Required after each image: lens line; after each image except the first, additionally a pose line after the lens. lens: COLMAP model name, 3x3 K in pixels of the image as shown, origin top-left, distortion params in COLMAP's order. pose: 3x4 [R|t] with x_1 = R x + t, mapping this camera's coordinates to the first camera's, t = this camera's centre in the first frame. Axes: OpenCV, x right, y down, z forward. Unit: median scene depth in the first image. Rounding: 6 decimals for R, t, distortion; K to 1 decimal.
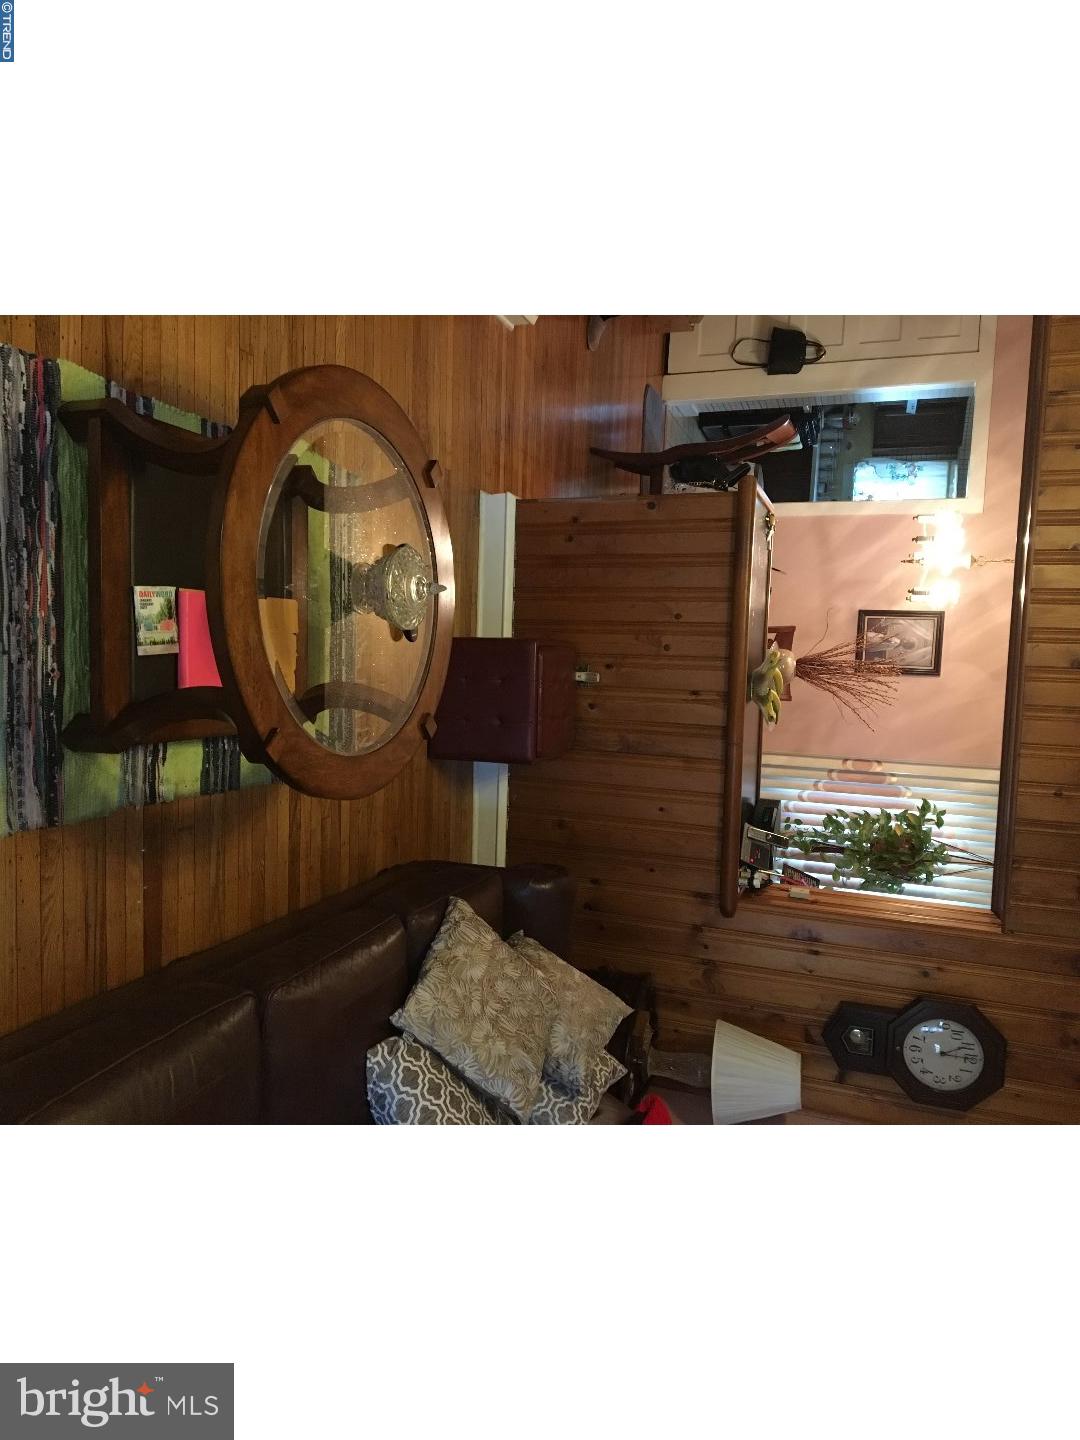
lens RADIAL K [[931.5, 0, 519.9], [0, 931.5, 715.9], [0, 0, 1]] dist [0.101669, -0.156329]
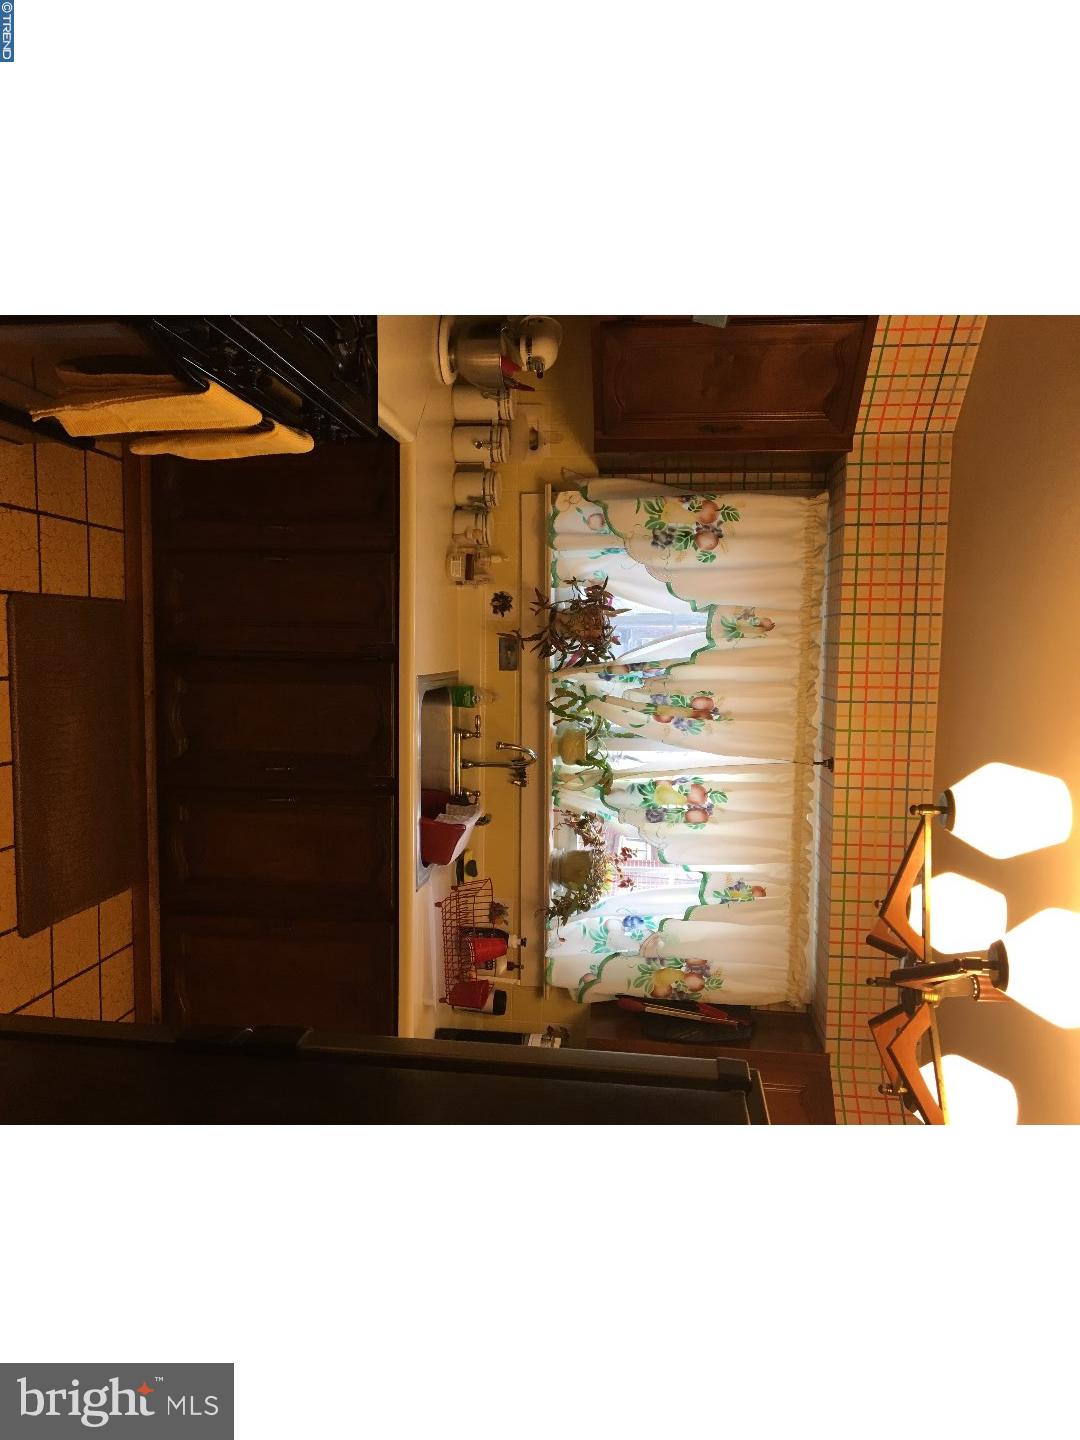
lens RADIAL K [[931.5, 0, 519.9], [0, 931.5, 715.9], [0, 0, 1]] dist [0.101669, -0.156329]
pose [[0.973381, -0.036573, 0.226258, 0.766981], [0.035353, 0.999330, 0.009443, -0.552800], [-0.226451, -0.001192, 0.974022, 1.950979]]
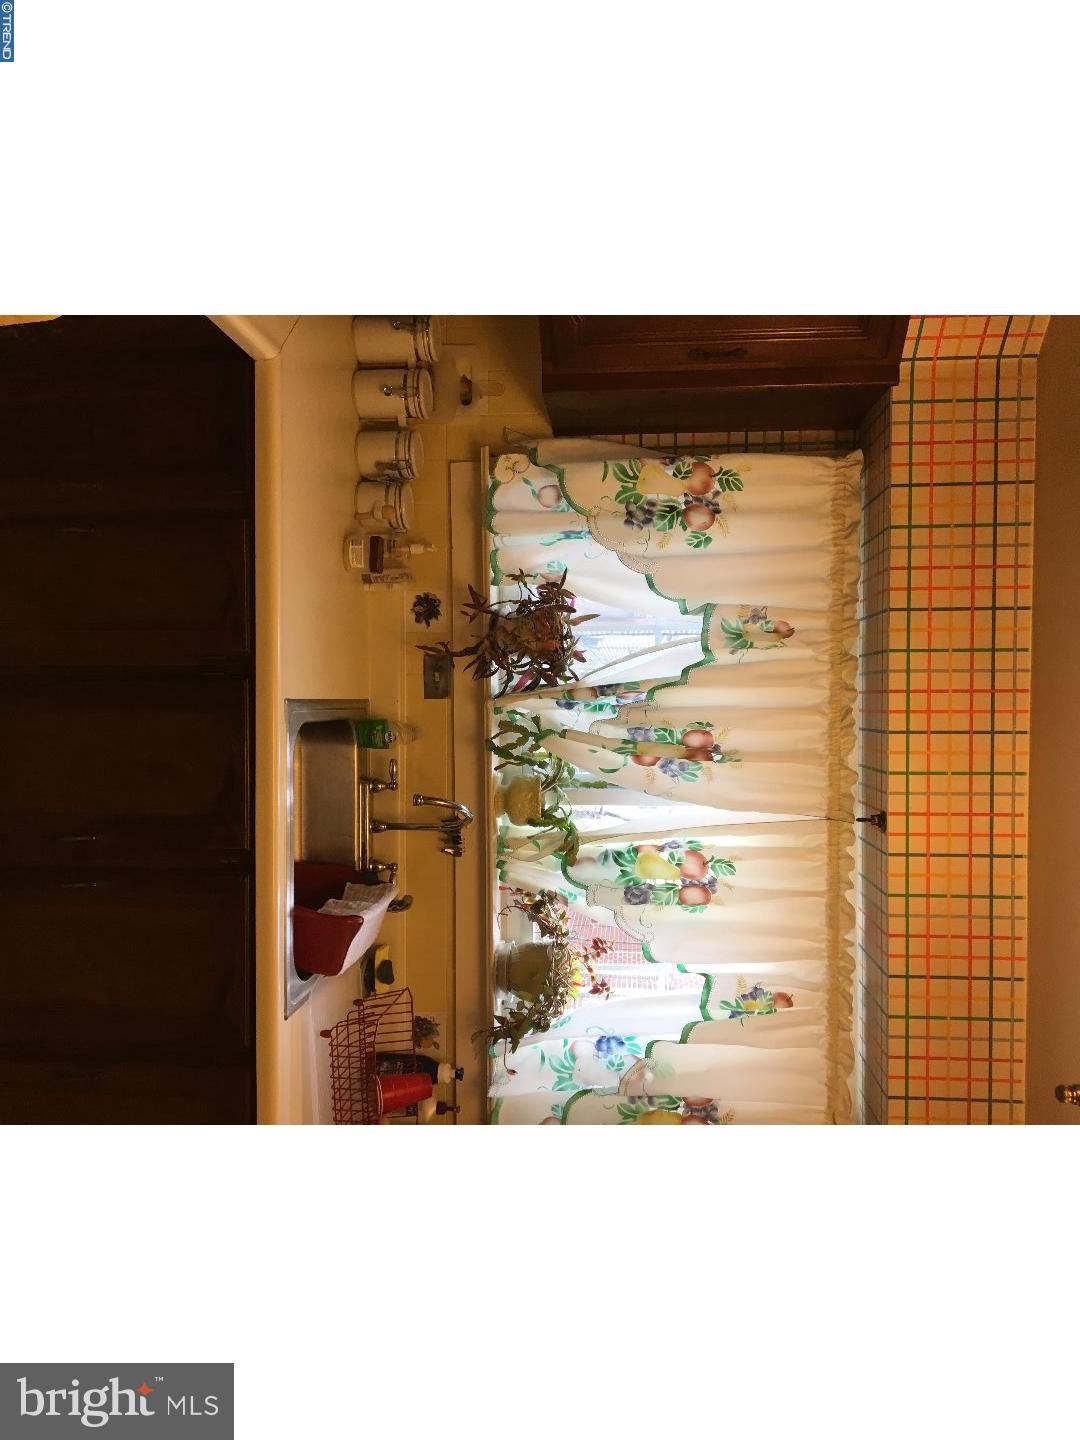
lens RADIAL K [[931.5, 0, 519.9], [0, 931.5, 715.9], [0, 0, 1]] dist [0.101669, -0.156329]
pose [[0.968993, -0.033093, 0.244863, 0.867691], [0.047025, 0.997577, -0.051272, -0.537272], [-0.242573, 0.061197, 0.968201, 2.199553]]
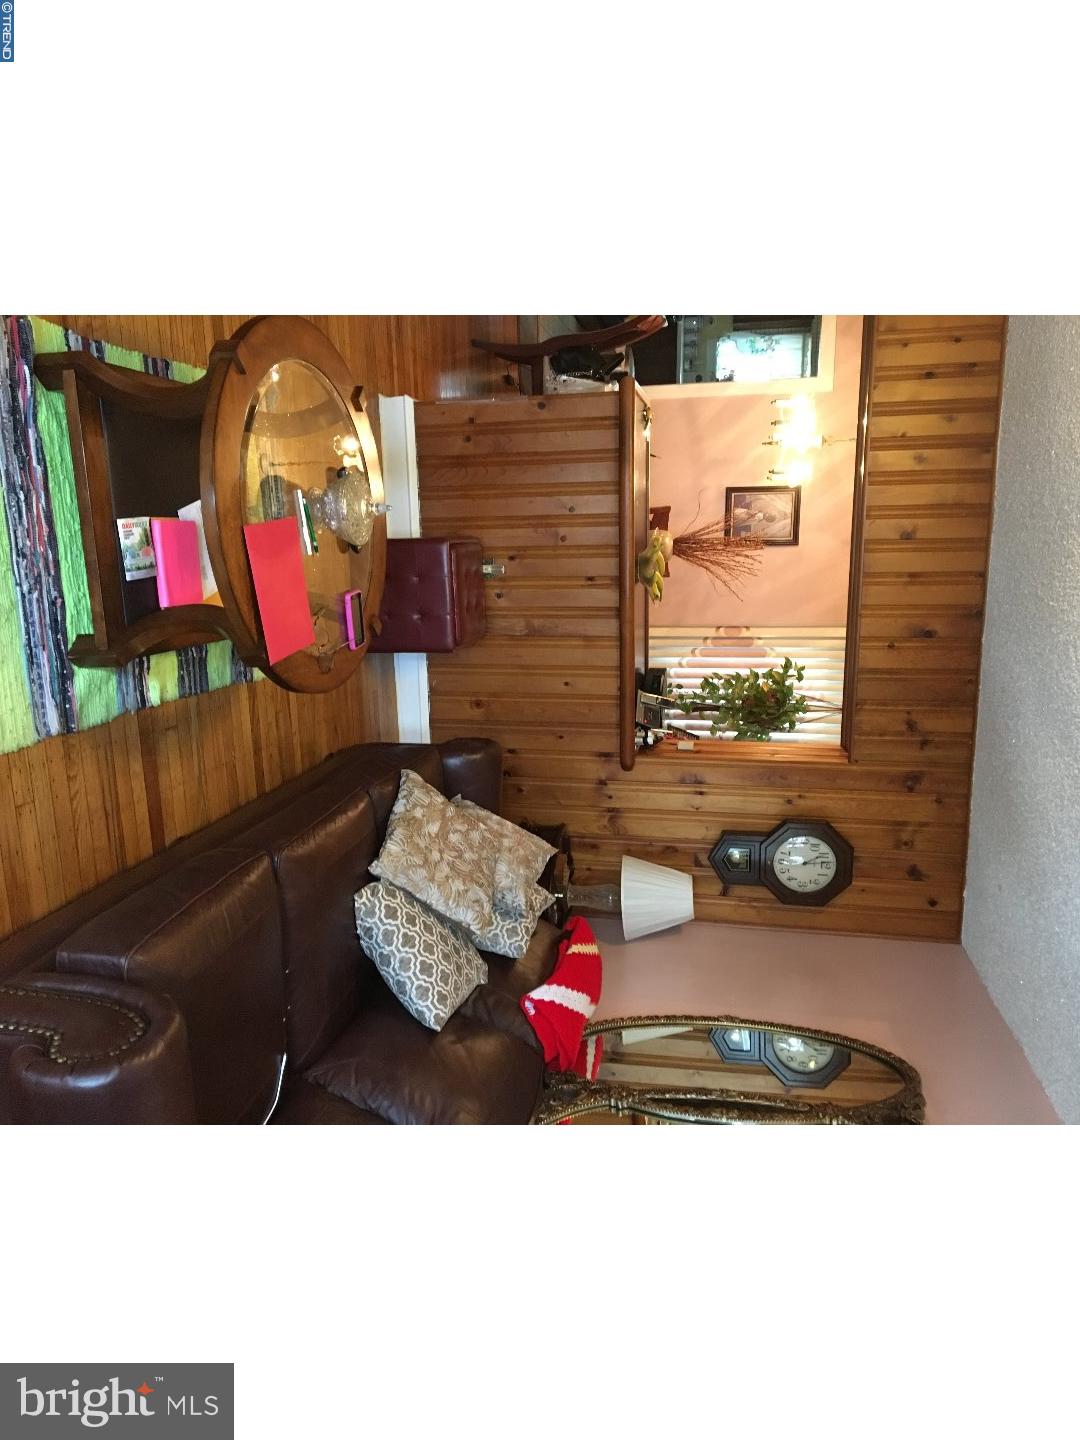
lens RADIAL K [[931.5, 0, 519.9], [0, 931.5, 715.9], [0, 0, 1]] dist [0.101669, -0.156329]
pose [[0.989727, -0.076697, 0.120653, -0.047053], [0.061073, 0.989860, 0.128245, -0.010783], [-0.129265, -0.119559, 0.984376, -0.120290]]
